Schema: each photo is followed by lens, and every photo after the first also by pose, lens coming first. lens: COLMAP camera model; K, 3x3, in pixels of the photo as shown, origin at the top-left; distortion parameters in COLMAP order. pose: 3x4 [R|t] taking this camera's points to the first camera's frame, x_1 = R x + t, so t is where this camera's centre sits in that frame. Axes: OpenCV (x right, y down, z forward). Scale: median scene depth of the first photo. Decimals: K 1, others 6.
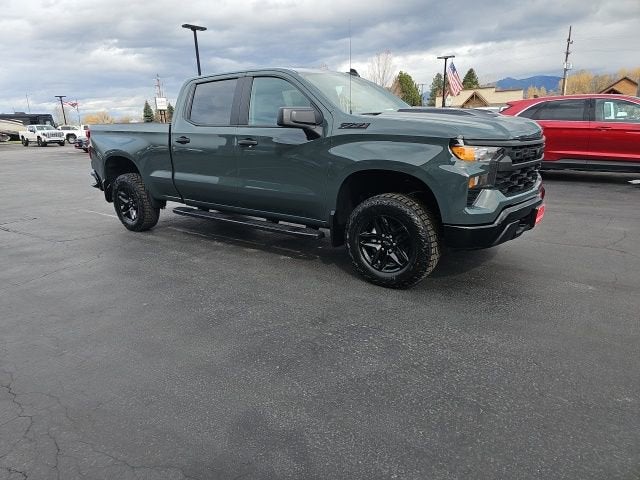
lens RADIAL K [[418.0, 0, 311.5], [0, 418.0, 237.7], [0, 0, 1]] dist [0.055645, -0.045010]
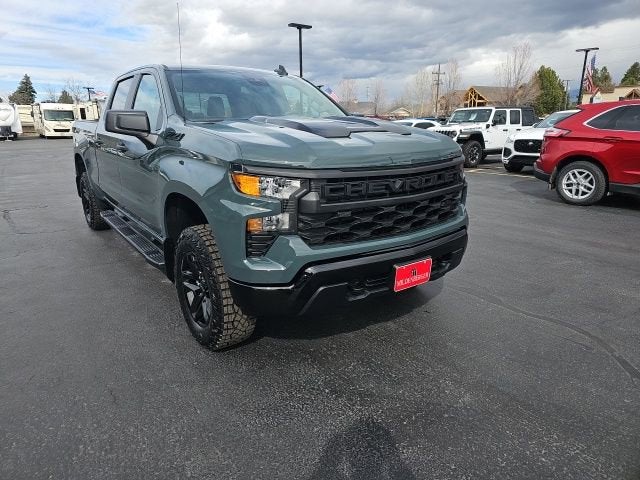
lens RADIAL K [[417.5, 0, 315.2], [0, 417.5, 228.5], [0, 0, 1]] dist [0.056695, -0.045192]
pose [[0.959988, 0.094663, -0.263555, 0.456064], [-0.097597, 0.995224, 0.001971, -0.094166], [0.262483, 0.023830, 0.964642, 0.239596]]
